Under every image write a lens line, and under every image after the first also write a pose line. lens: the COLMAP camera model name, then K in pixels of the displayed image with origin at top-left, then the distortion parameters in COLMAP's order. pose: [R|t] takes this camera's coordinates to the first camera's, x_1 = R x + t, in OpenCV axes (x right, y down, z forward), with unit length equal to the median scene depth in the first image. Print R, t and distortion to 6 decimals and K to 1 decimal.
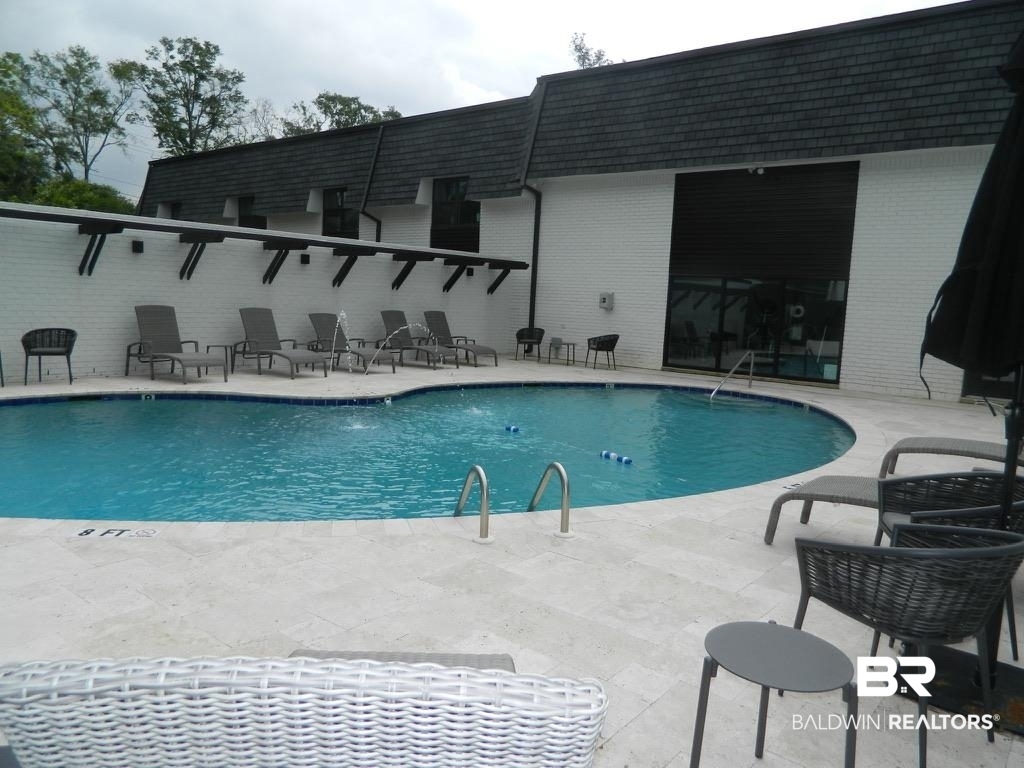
lens RADIAL K [[761.5, 0, 509.1], [0, 761.5, 371.4], [0, 0, 1]] dist [0.010301, -0.002277]
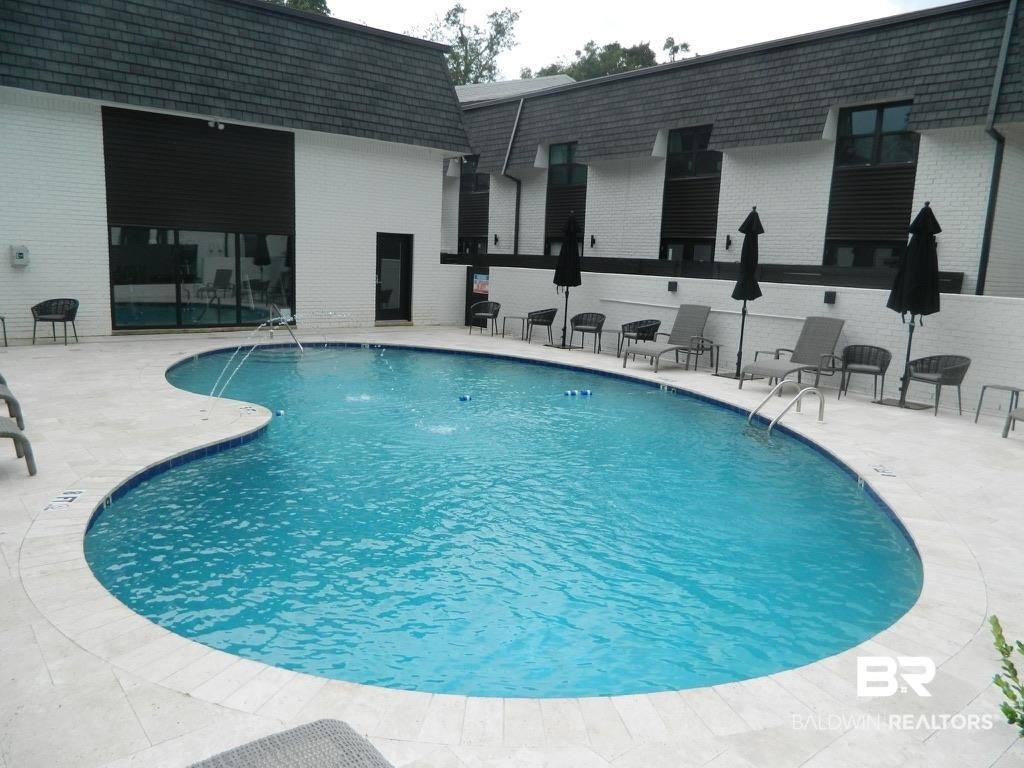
lens RADIAL K [[761.5, 0, 509.1], [0, 761.5, 371.4], [0, 0, 1]] dist [0.010301, -0.002277]
pose [[0.194206, -0.180233, 0.964261, -0.639127], [0.077216, 0.982735, 0.168134, -0.083209], [-0.977917, 0.041804, 0.204770, 0.431812]]
